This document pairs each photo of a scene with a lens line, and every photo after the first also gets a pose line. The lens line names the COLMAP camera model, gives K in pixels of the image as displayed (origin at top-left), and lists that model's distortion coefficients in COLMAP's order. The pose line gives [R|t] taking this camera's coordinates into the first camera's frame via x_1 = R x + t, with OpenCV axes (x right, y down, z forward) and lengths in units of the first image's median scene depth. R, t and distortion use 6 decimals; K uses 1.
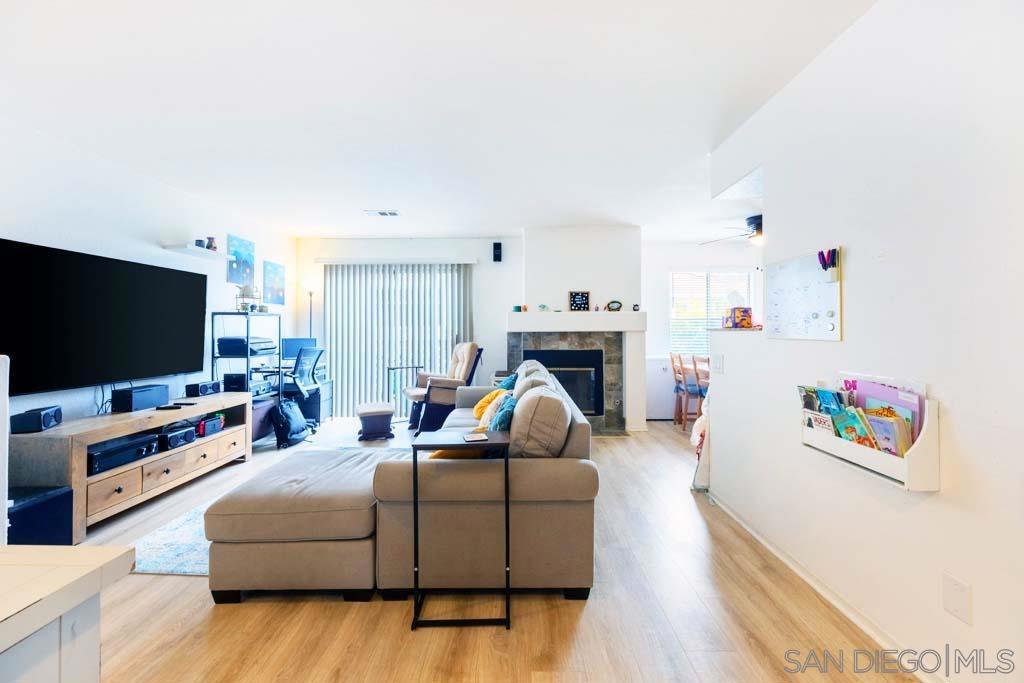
lens RADIAL K [[410.8, 0, 518.1], [0, 410.8, 326.3], [0, 0, 1]] dist [-0.009564, 0.002549]
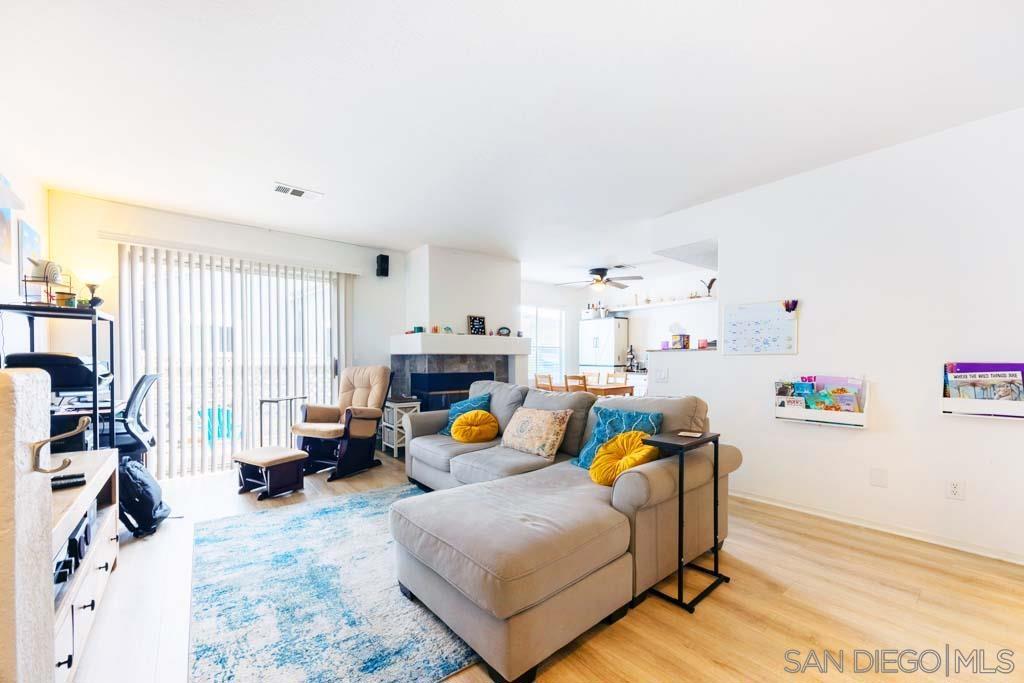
lens RADIAL K [[395.3, 0, 504.7], [0, 395.3, 372.1], [0, 0, 1]] dist [-0.002227, -0.000467]
pose [[0.779209, -0.014085, 0.626606, -0.464523], [-0.008328, 0.999427, 0.032821, 0.025644], [-0.626709, -0.030793, 0.778645, 0.184556]]
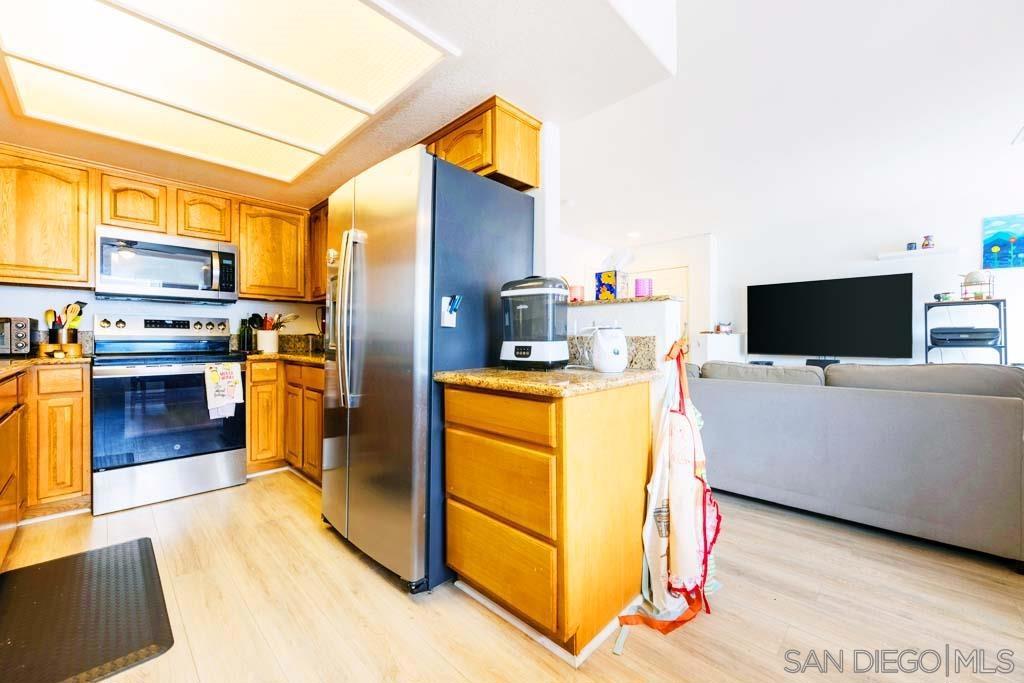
lens RADIAL K [[395.3, 0, 513.2], [0, 395.3, 343.2], [0, 0, 1]] dist [-0.002227, -0.000467]
pose [[-0.689756, 0.011007, -0.723958, 0.662466], [0.011818, 0.999922, 0.003943, 0.042874], [0.723945, -0.005836, -0.689833, 0.785058]]
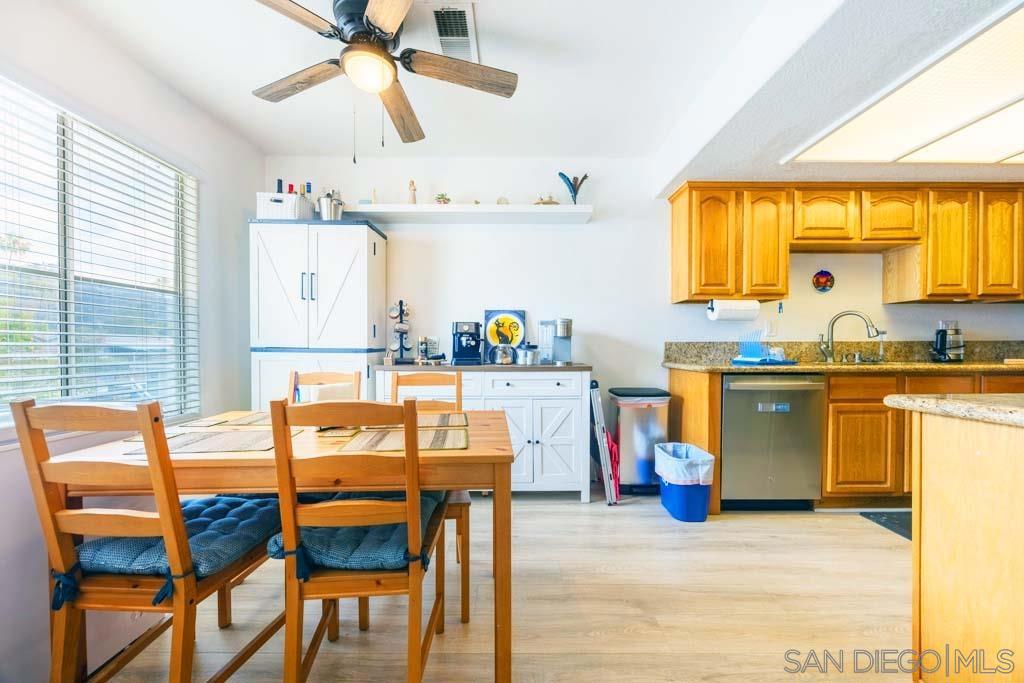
lens RADIAL K [[395.3, 0, 508.9], [0, 395.3, 353.2], [0, 0, 1]] dist [-0.002227, -0.000467]
pose [[-0.002198, -0.009250, 0.999955, 0.224247], [-0.009393, 0.999913, 0.009229, 0.044607], [-0.999953, -0.009373, -0.002285, 0.885175]]
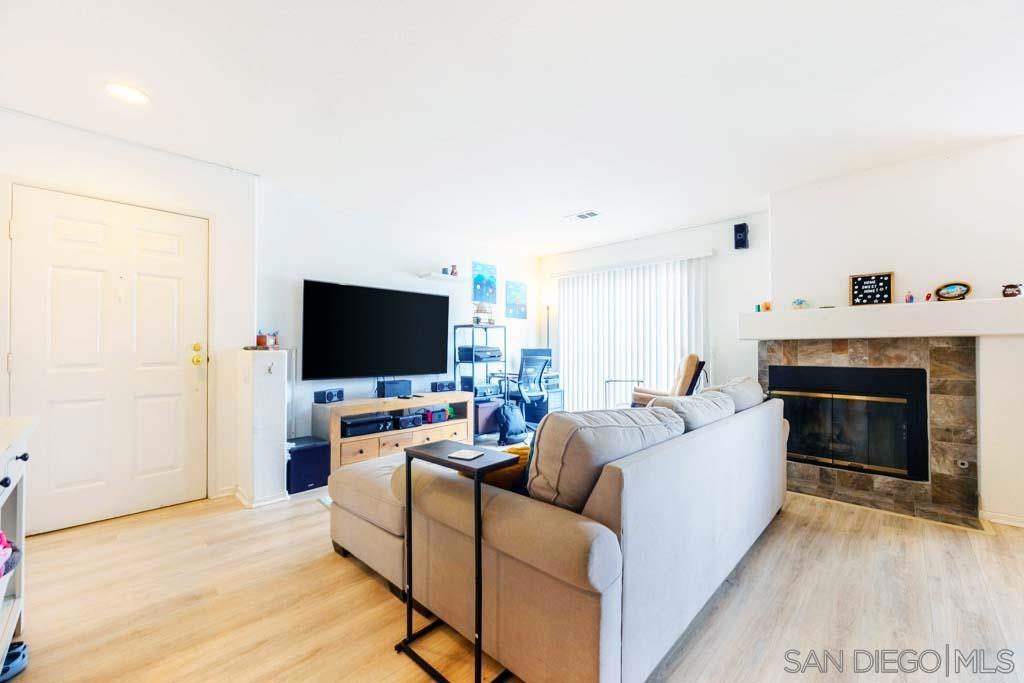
lens RADIAL K [[410.8, 0, 508.7], [0, 410.8, 345.1], [0, 0, 1]] dist [-0.009564, 0.002549]
pose [[0.716711, -0.005015, -0.697352, 0.202456], [0.006845, 0.999977, -0.000156, 0.021485], [0.697337, -0.004661, 0.716729, 0.187459]]
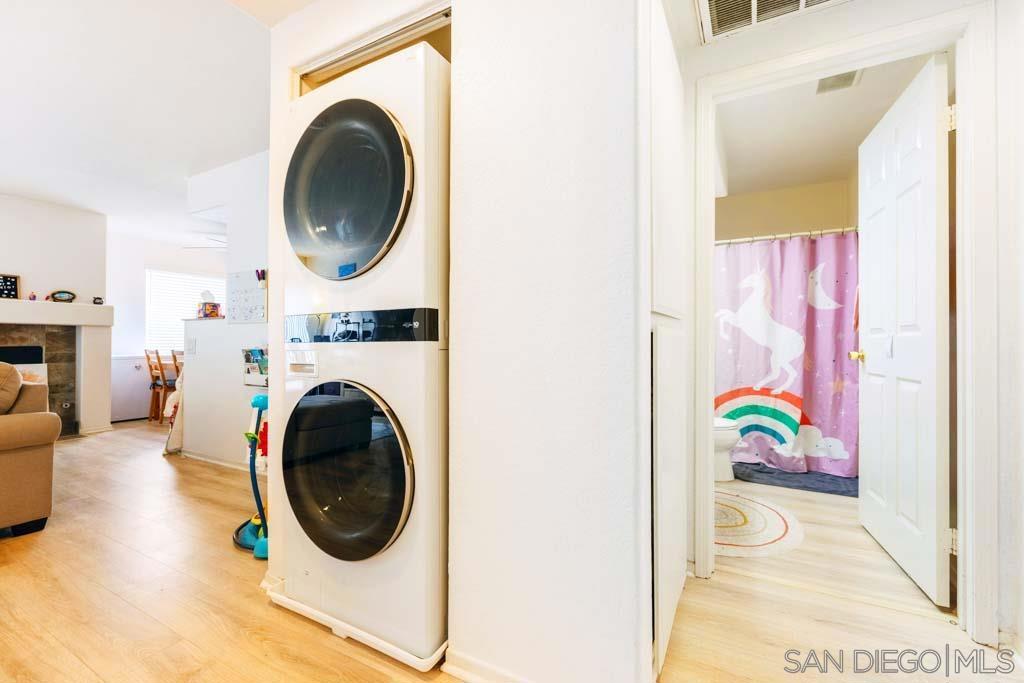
lens RADIAL K [[395.3, 0, 529.2], [0, 395.3, 340.3], [0, 0, 1]] dist [-0.002227, -0.000467]
pose [[0.436855, 0.013043, 0.899438, -0.096536], [-0.010493, 0.999901, -0.009404, 0.045616], [-0.899471, -0.005330, 0.436948, -0.297057]]
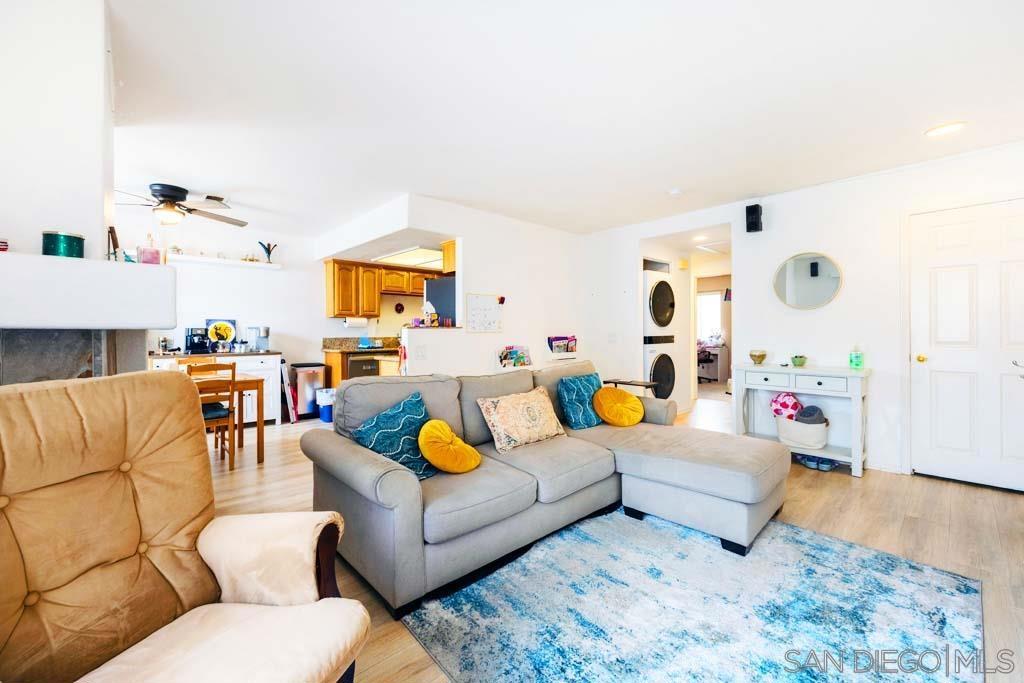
lens RADIAL K [[410.8, 0, 506.5], [0, 410.8, 335.1], [0, 0, 1]] dist [-0.009564, 0.002549]
pose [[-0.680952, 0.000723, 0.732328, -0.450239], [-0.001316, 0.999997, -0.002212, 0.022808], [-0.732327, -0.002470, -0.680948, 1.077385]]
